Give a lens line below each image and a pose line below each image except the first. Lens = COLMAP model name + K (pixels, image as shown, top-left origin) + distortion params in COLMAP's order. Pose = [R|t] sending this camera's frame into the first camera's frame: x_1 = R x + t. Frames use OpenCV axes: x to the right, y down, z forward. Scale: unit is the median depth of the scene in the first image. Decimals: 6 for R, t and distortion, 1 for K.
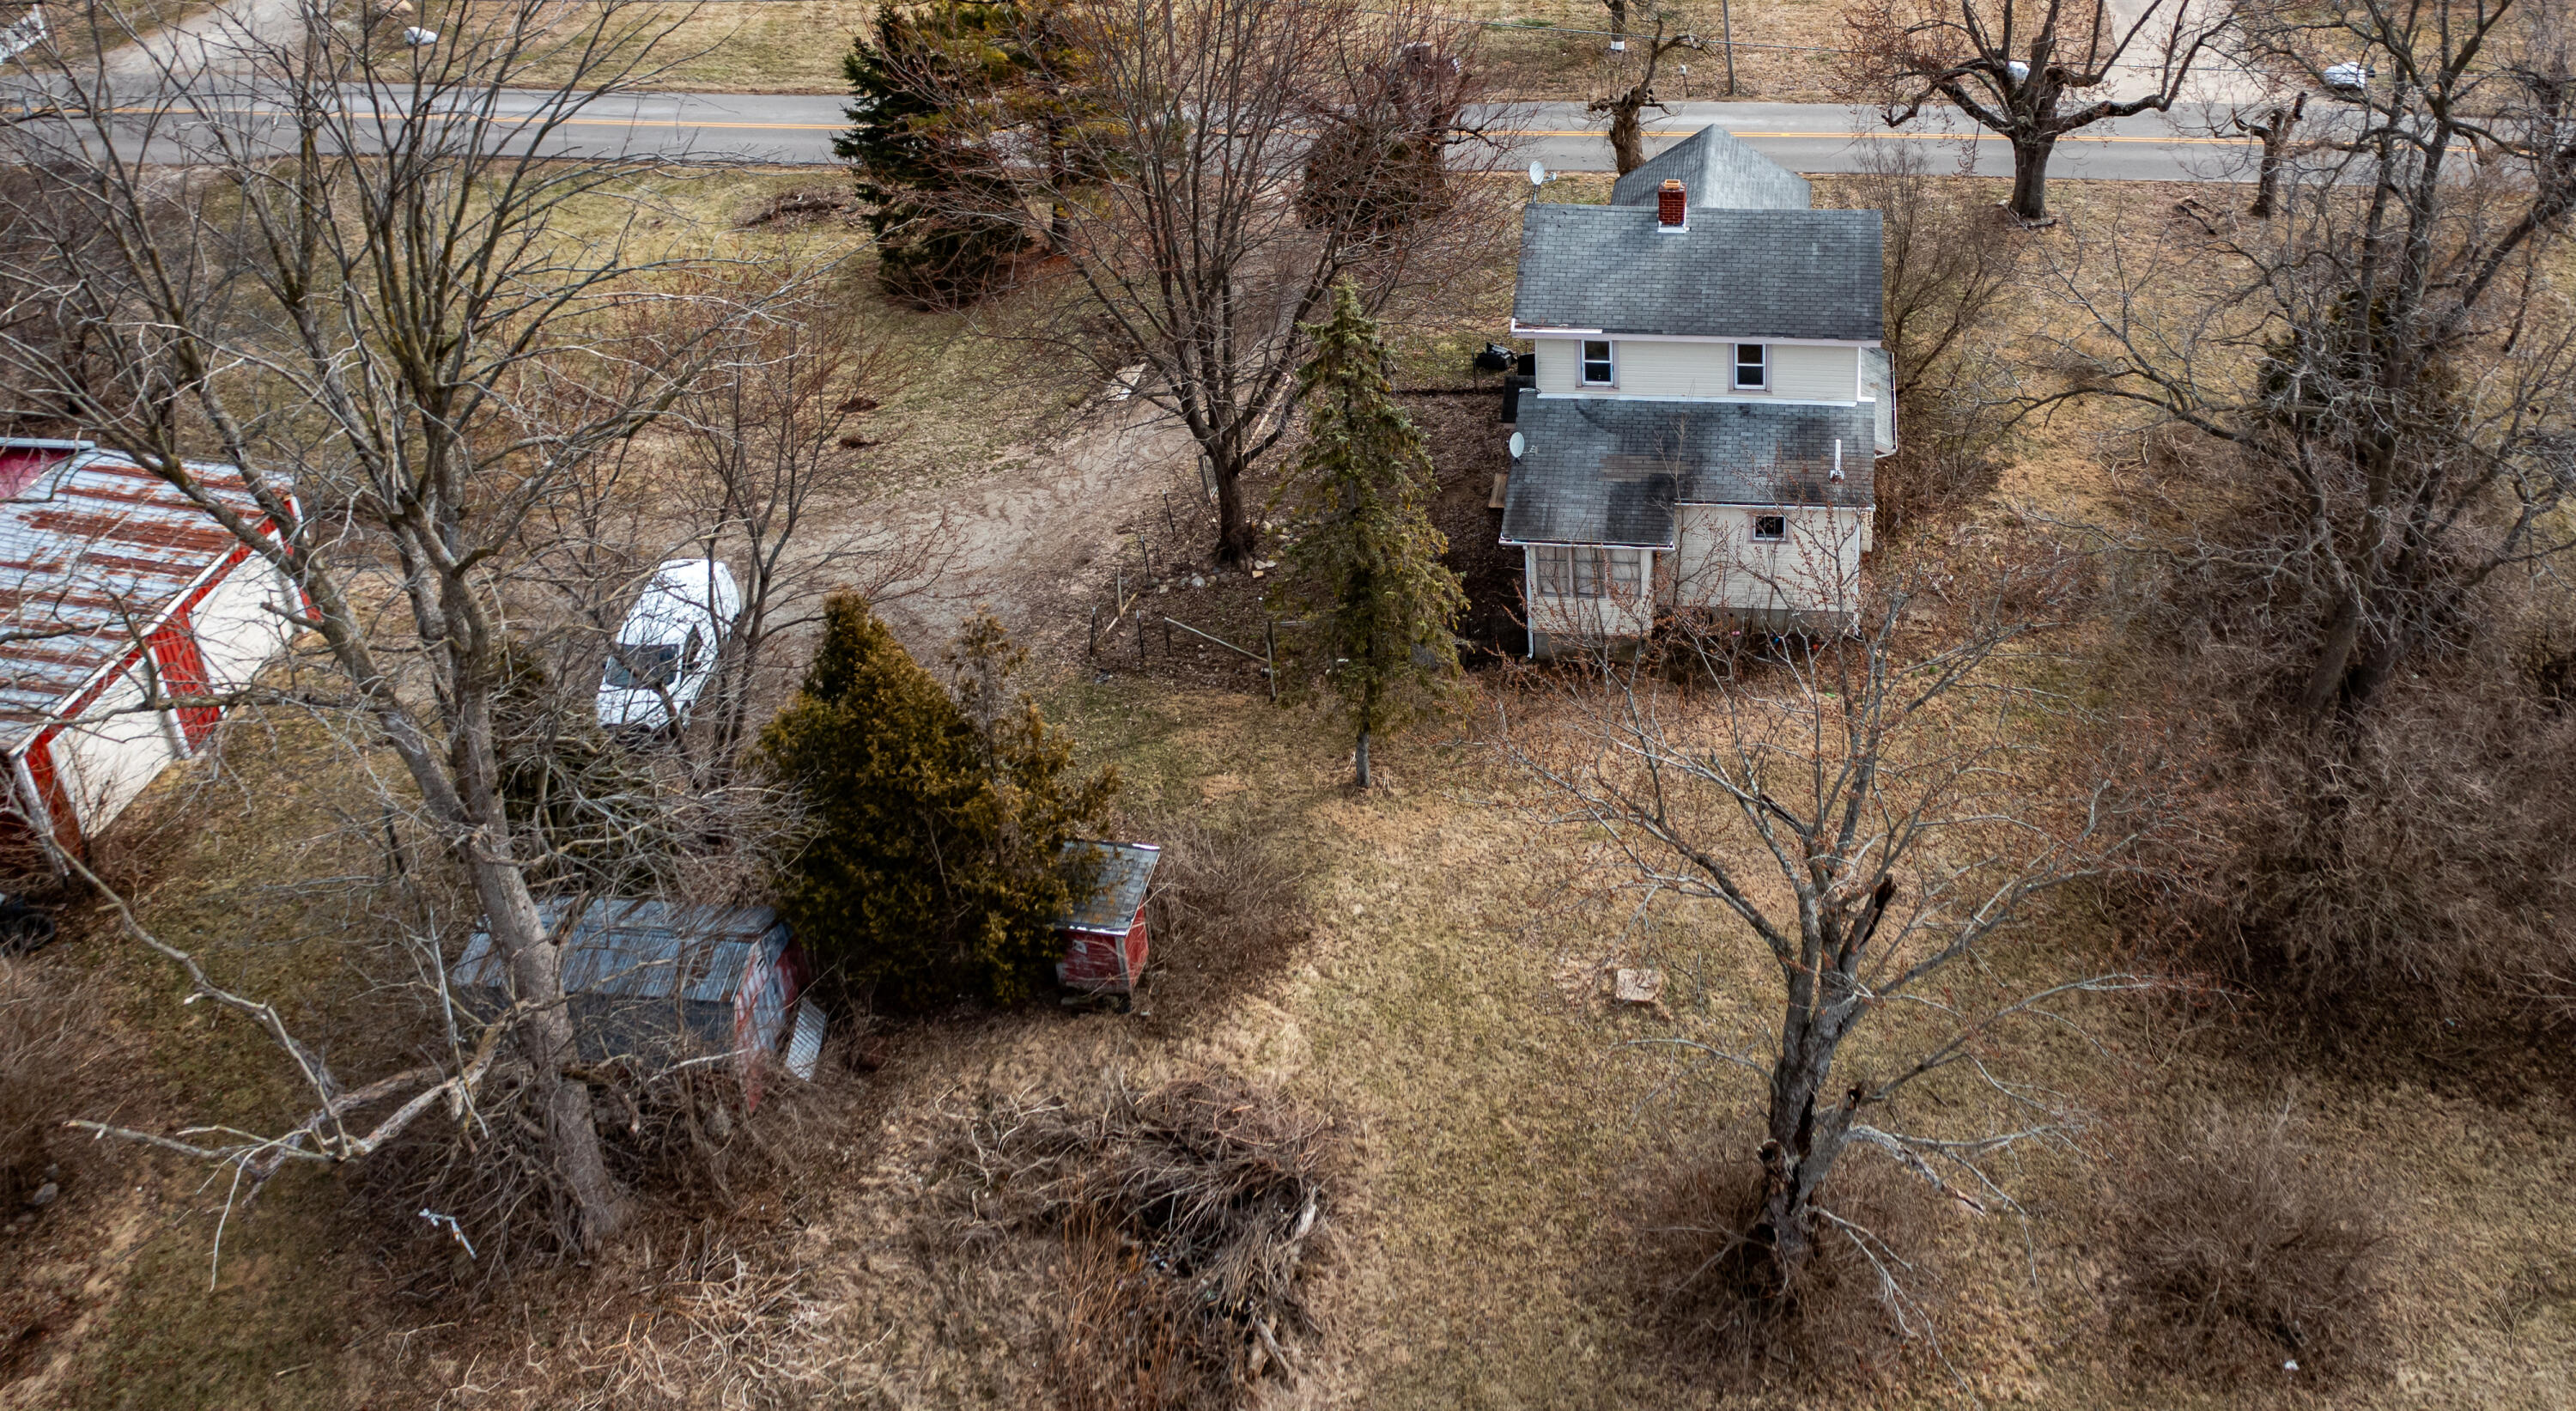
lens RADIAL K [[2562.4, 0, 1605.6], [0, 2562.4, 344.4], [0, 0, 1]] dist [-0.000228, 0.000000]
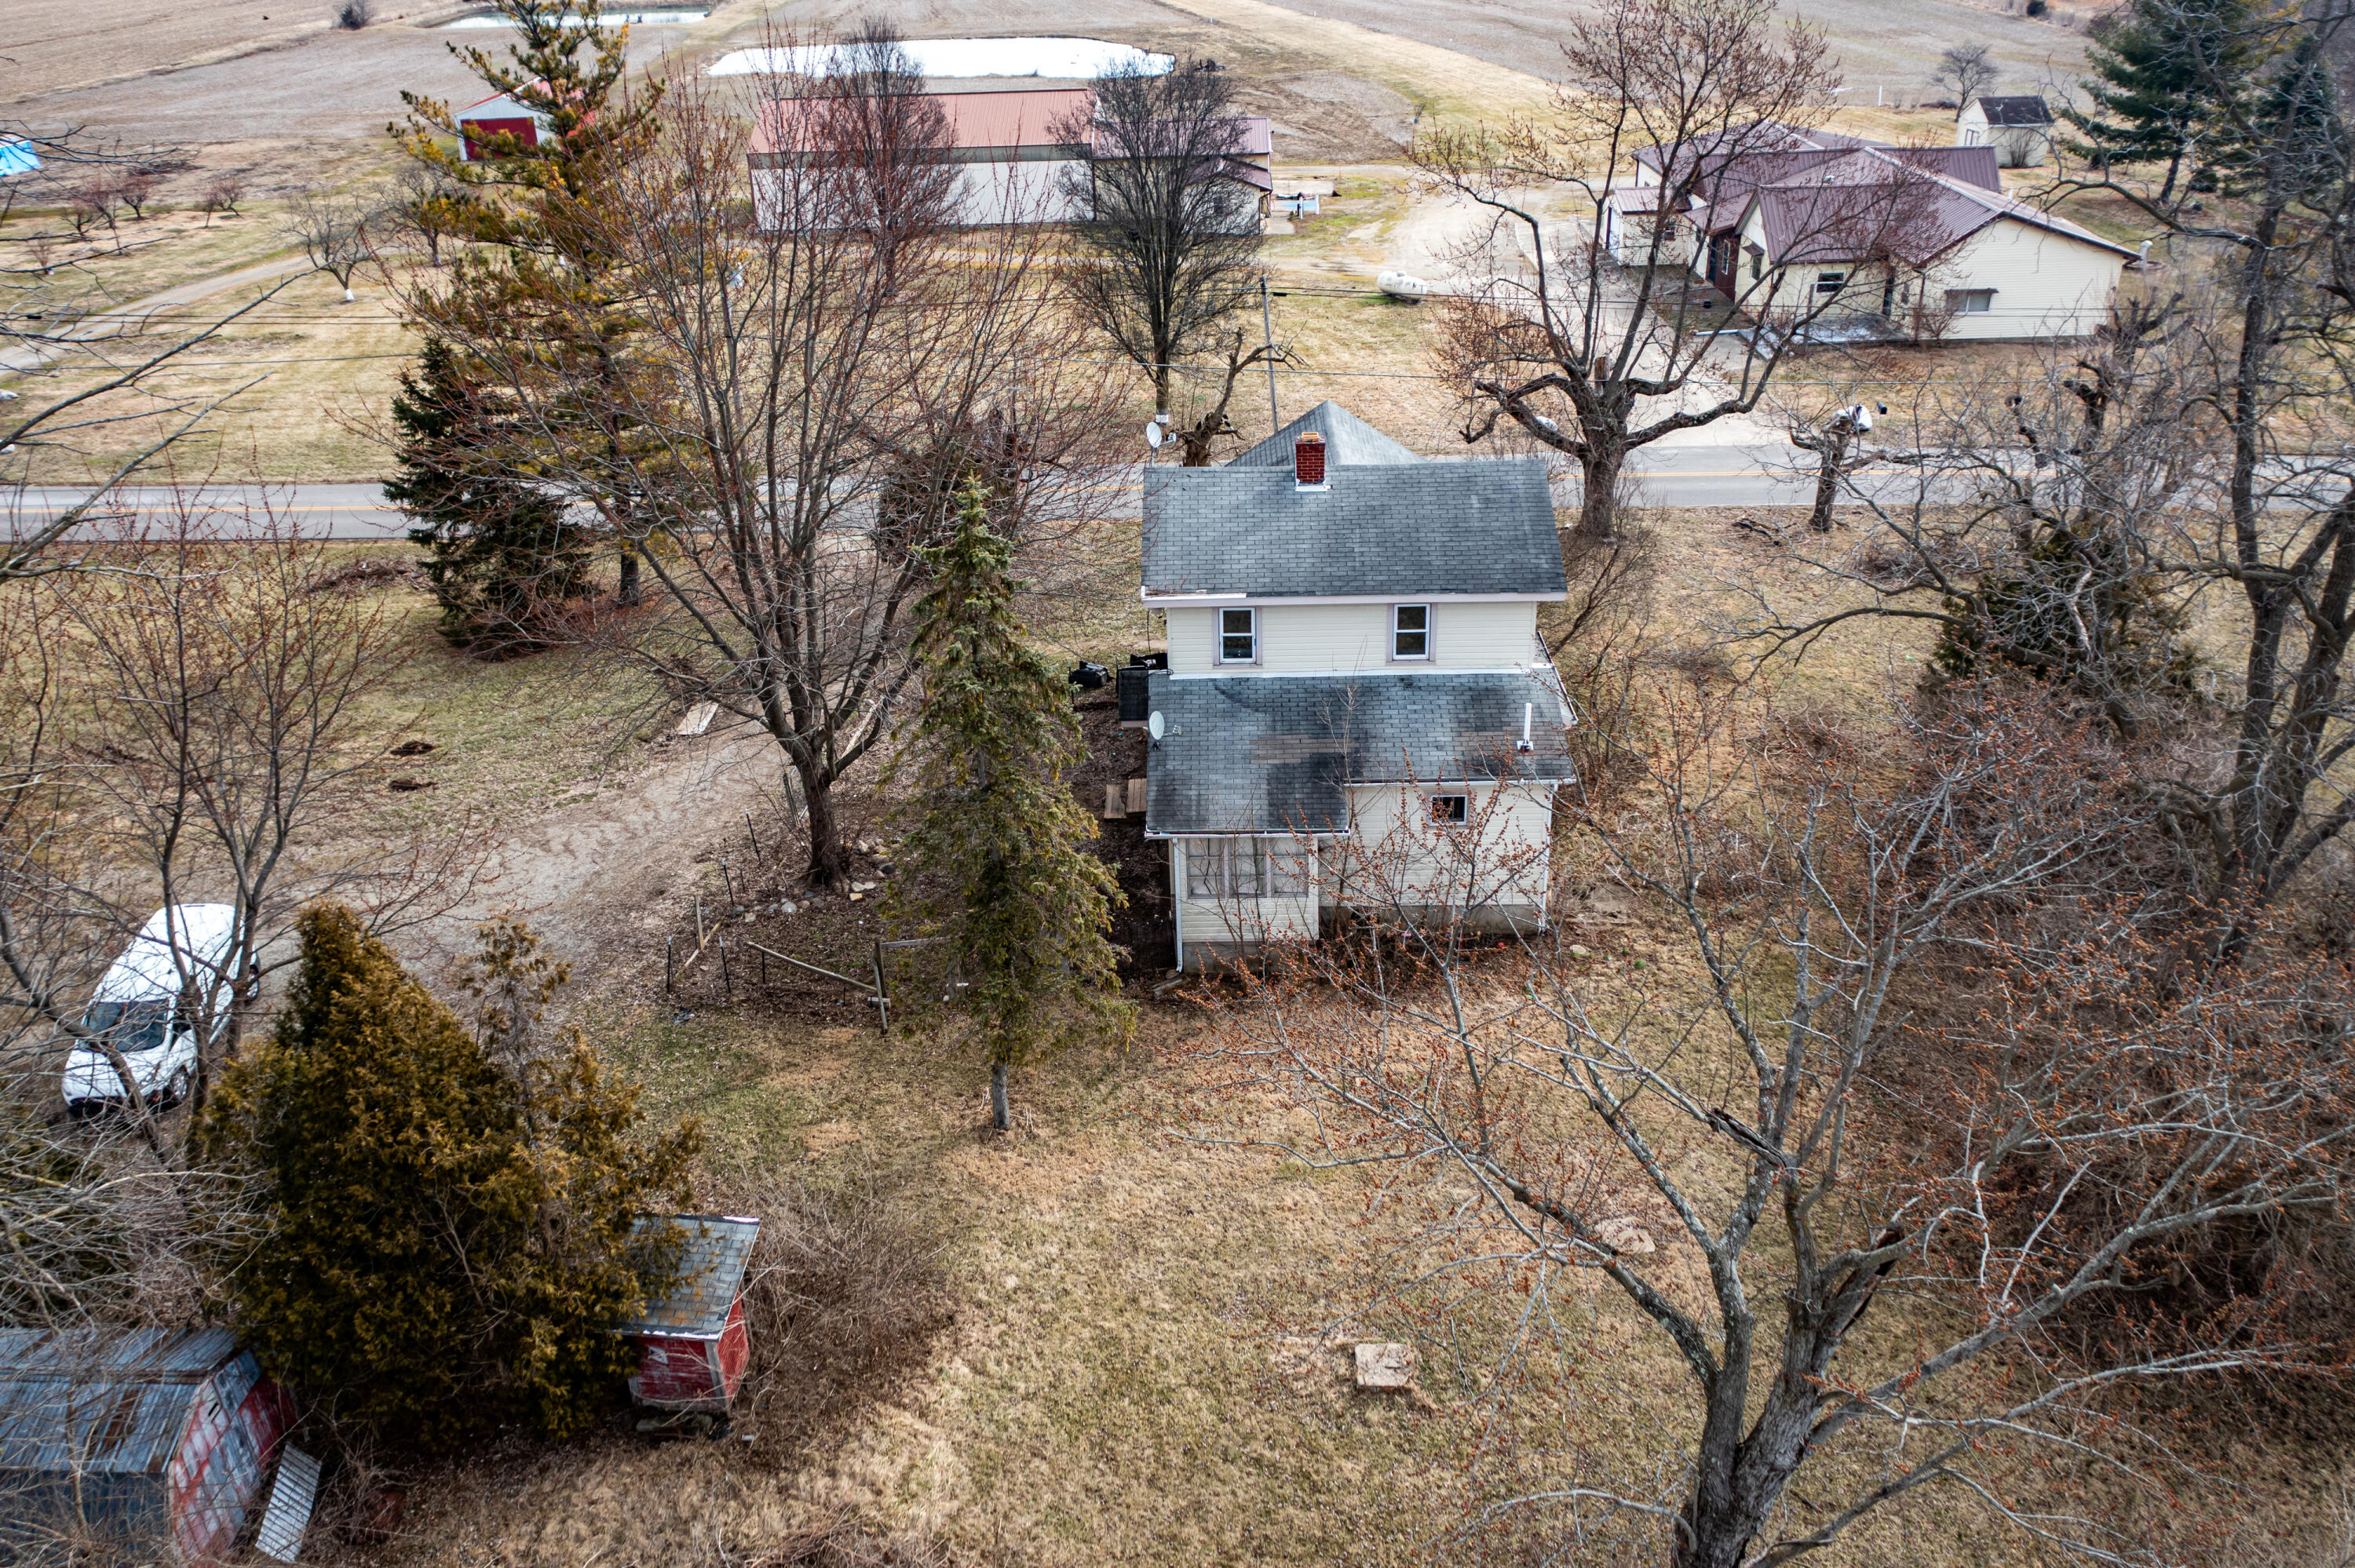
lens RADIAL K [[1892.5, 0, 1177.6], [0, 1892.5, 781.2], [0, 0, 1]] dist [-0.002350, 0.013601]
pose [[0.997642, -0.038096, 0.057085, -0.066957], [0.038478, 0.999244, -0.005603, 0.063908], [-0.056828, 0.007786, 0.998354, 0.373553]]
